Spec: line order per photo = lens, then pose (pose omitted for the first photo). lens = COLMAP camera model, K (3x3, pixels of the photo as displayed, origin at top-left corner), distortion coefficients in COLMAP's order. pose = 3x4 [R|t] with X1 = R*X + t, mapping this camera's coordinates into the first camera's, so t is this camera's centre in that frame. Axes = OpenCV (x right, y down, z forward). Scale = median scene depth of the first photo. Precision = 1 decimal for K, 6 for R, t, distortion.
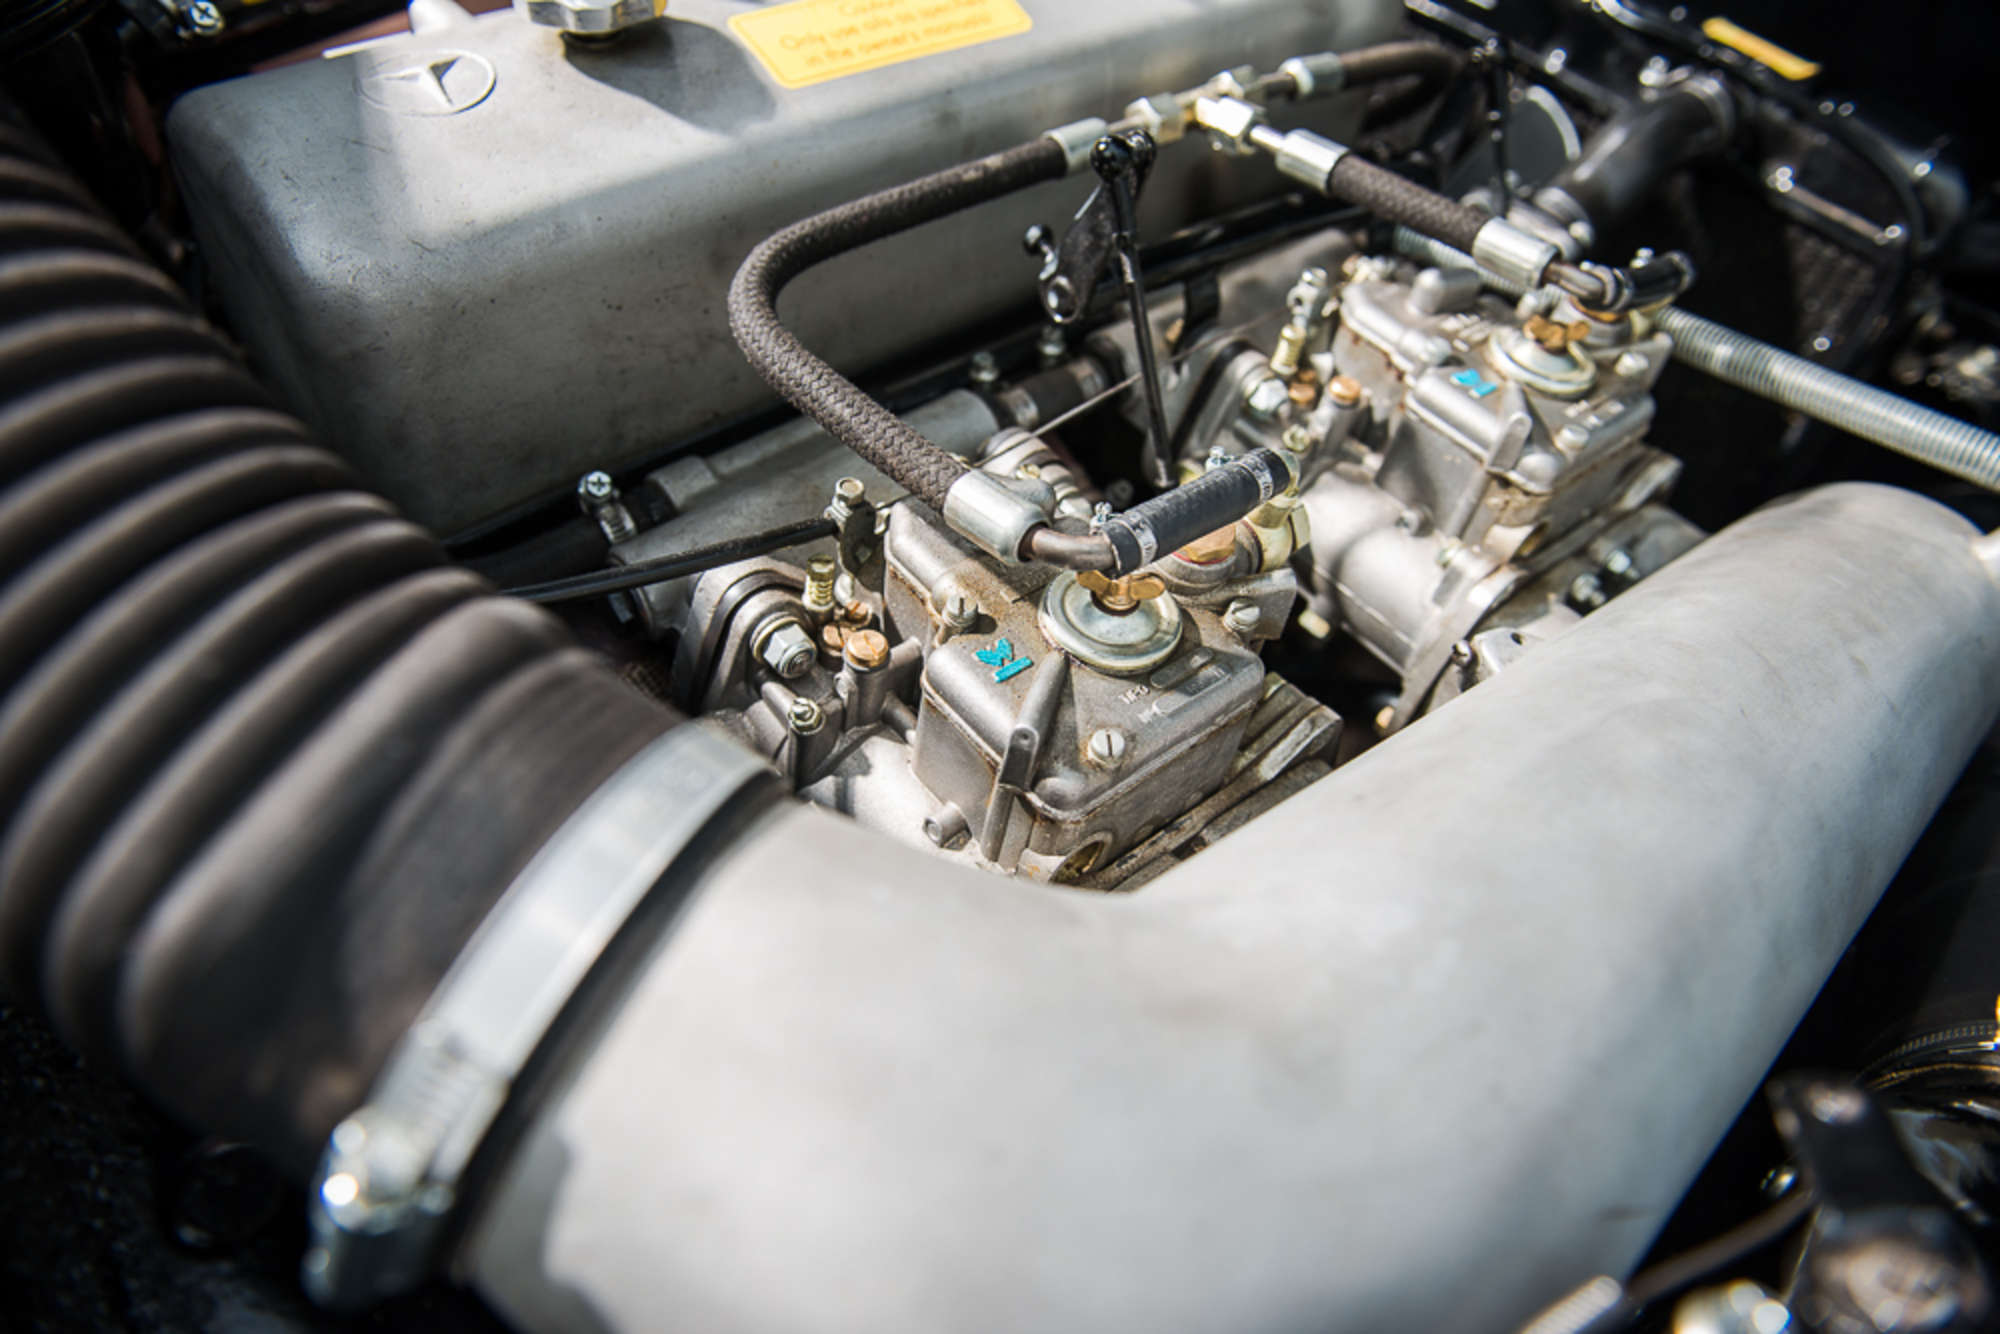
lens RADIAL K [[1414.4, 0, 997.7], [0, 1414.4, 666.1], [0, 0, 1]] dist [-0.034183, -0.001494]
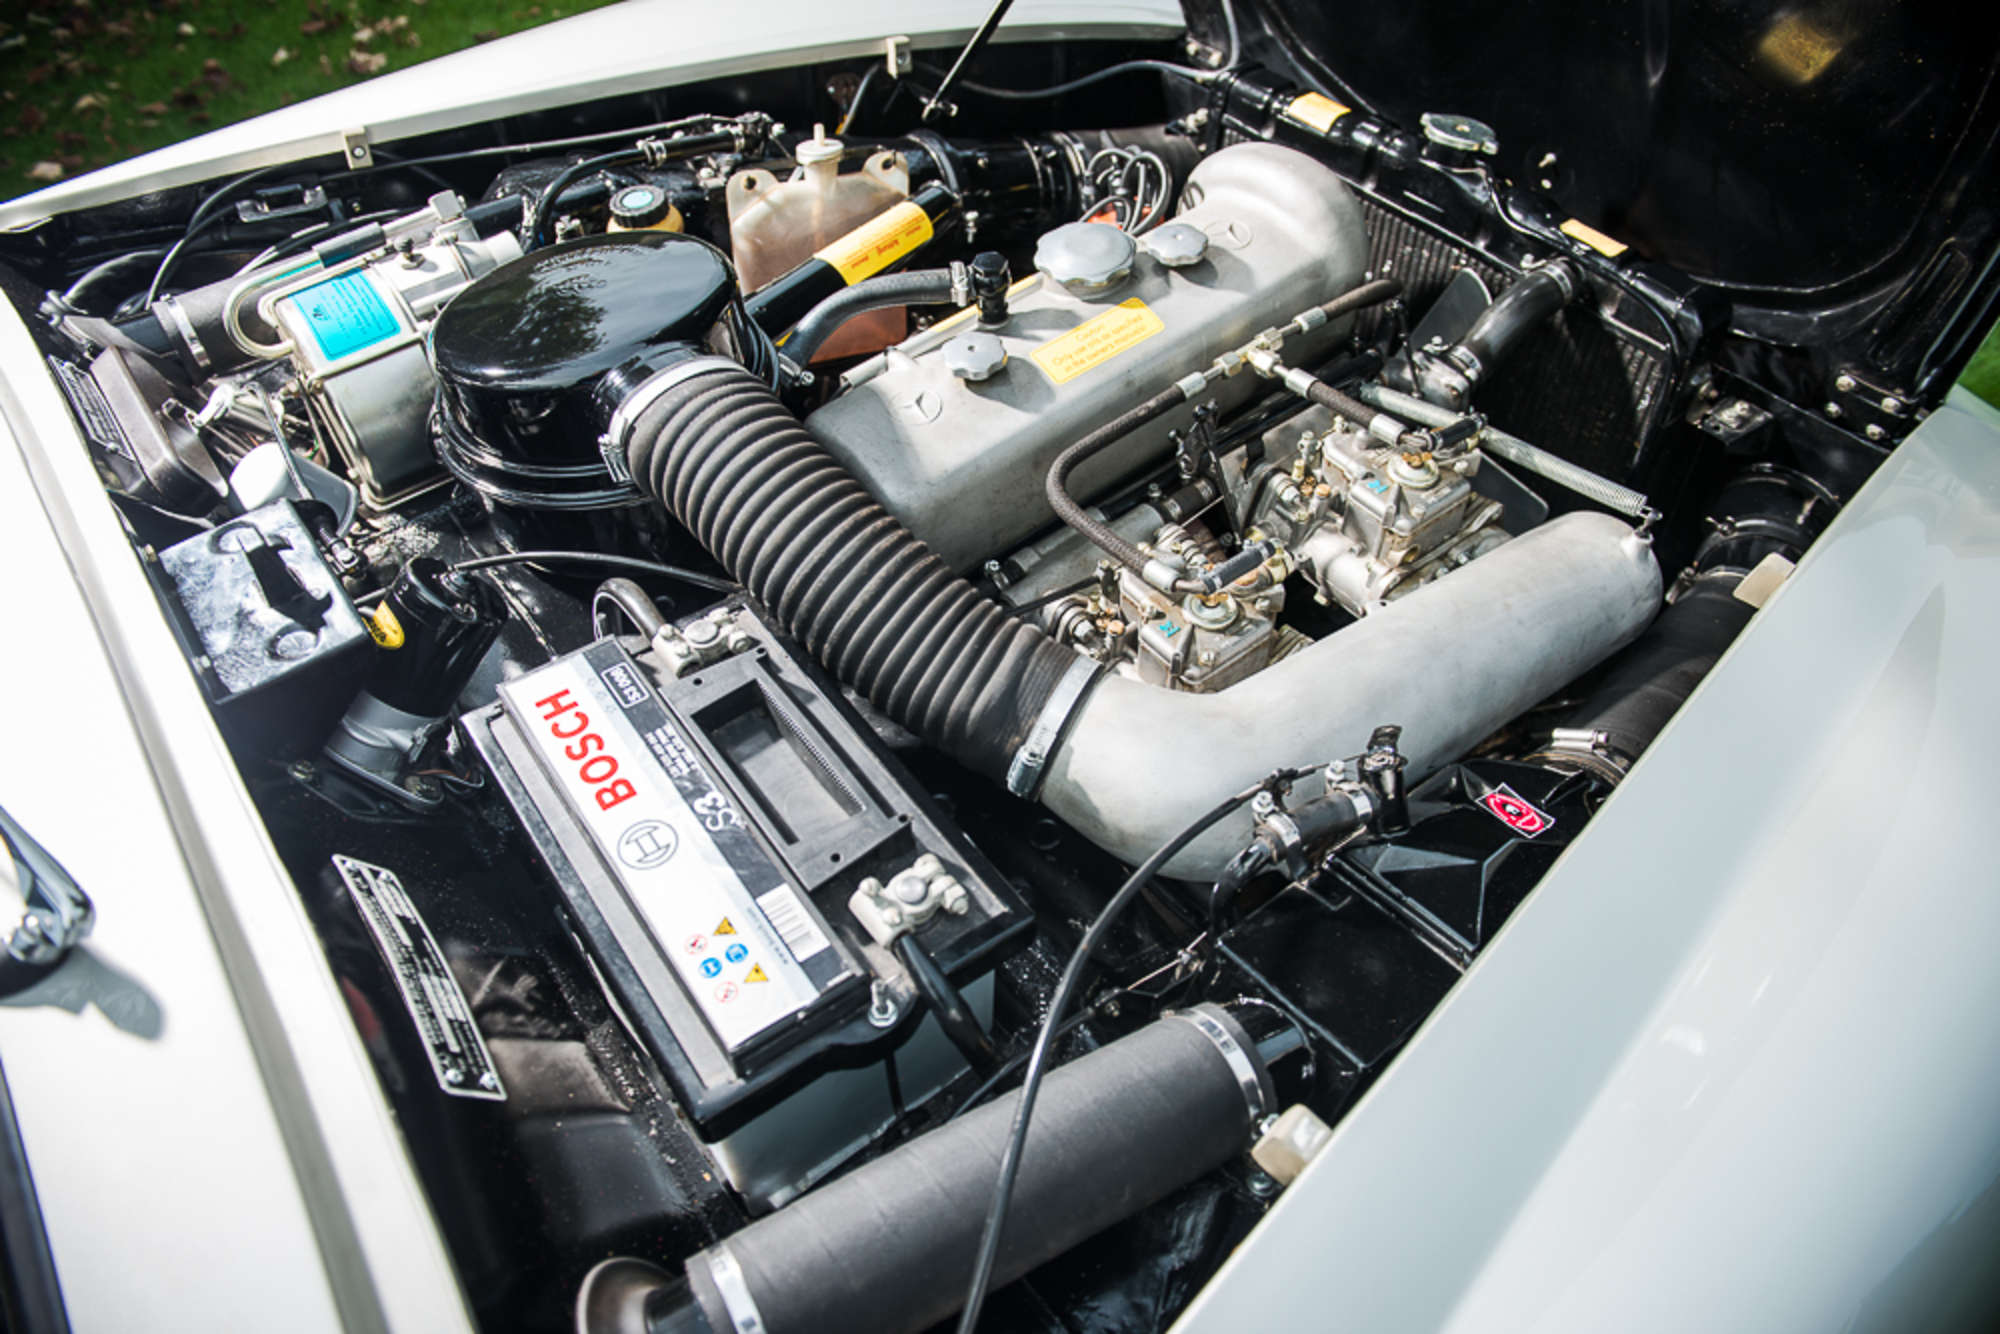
lens RADIAL K [[1414.4, 0, 984.7], [0, 1414.4, 666.8], [0, 0, 1]] dist [-0.034183, -0.001494]
pose [[0.986621, -0.070128, -0.147180, 0.036995], [0.073900, 0.997059, 0.020315, -0.009347], [0.145323, -0.030919, 0.988901, -1.298710]]
